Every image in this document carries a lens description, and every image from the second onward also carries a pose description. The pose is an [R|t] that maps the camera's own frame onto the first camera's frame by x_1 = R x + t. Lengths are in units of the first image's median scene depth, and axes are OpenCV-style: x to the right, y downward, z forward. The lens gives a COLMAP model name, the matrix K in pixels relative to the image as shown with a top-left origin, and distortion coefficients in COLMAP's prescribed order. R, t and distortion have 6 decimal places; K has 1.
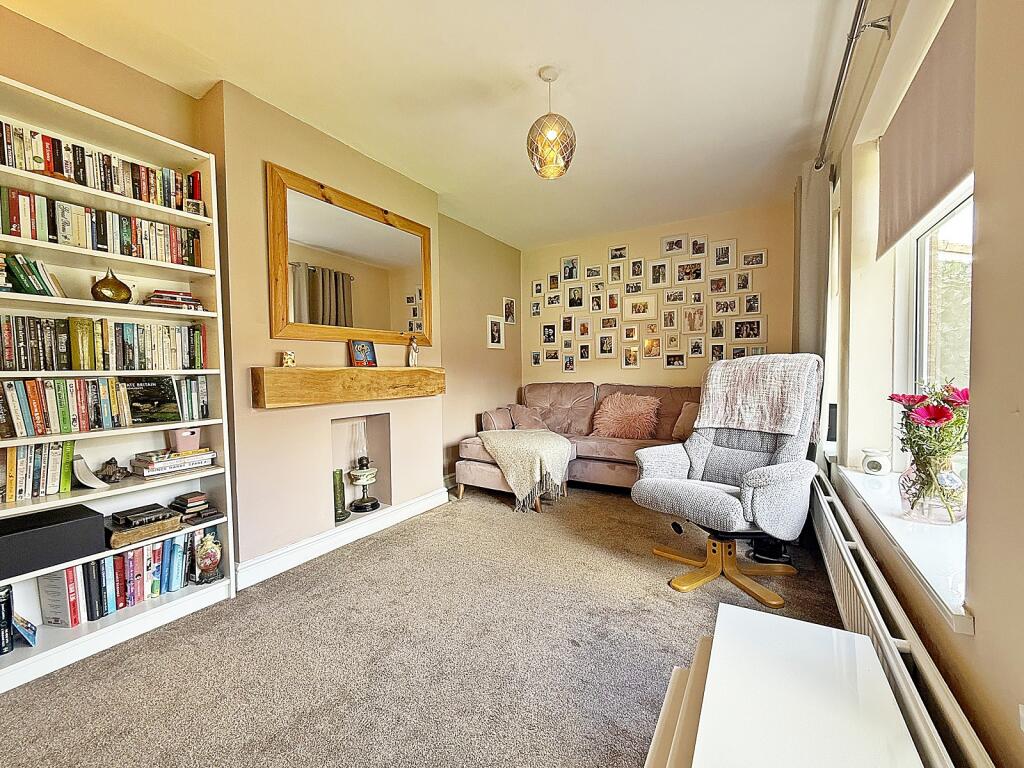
lens RADIAL K [[425.5, 0, 512.0], [0, 425.5, 384.0], [0, 0, 1]] dist [-0.001086, -0.000485]
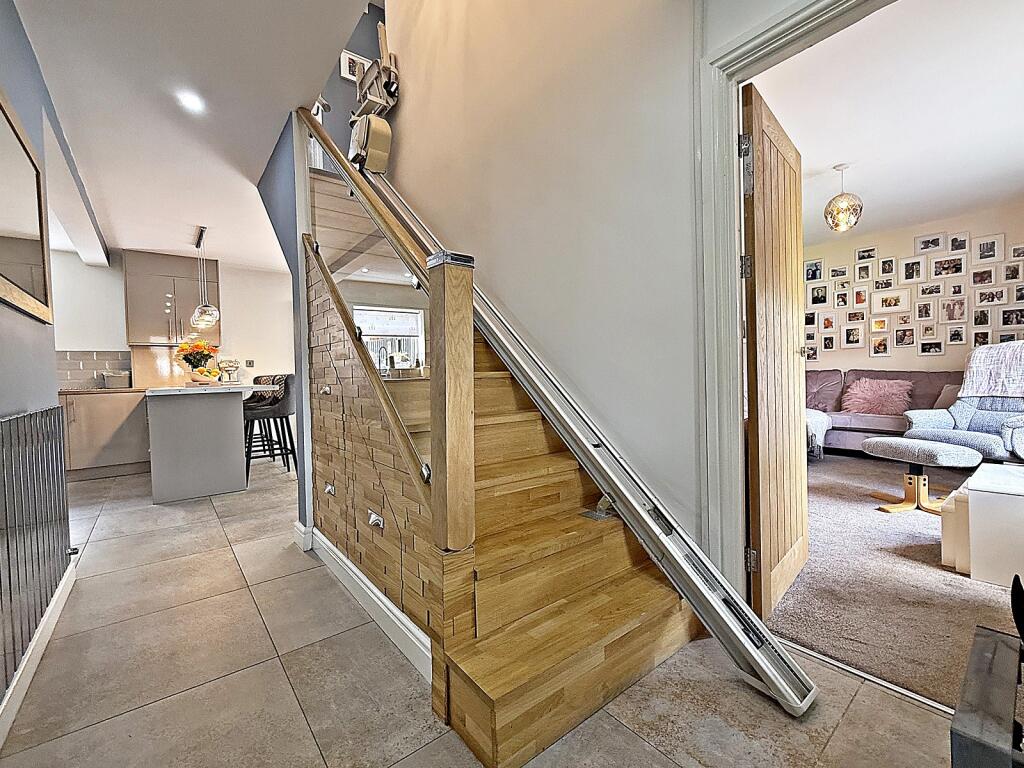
lens RADIAL K [[442.5, 0, 512.0], [0, 442.5, 384.0], [0, 0, 1]] dist [-0.002440, -0.000251]
pose [[0.933511, -0.000043, -0.358548, -0.220424], [0.000644, 0.999999, 0.001557, 0.035983], [0.358548, -0.001684, 0.933510, -0.457626]]
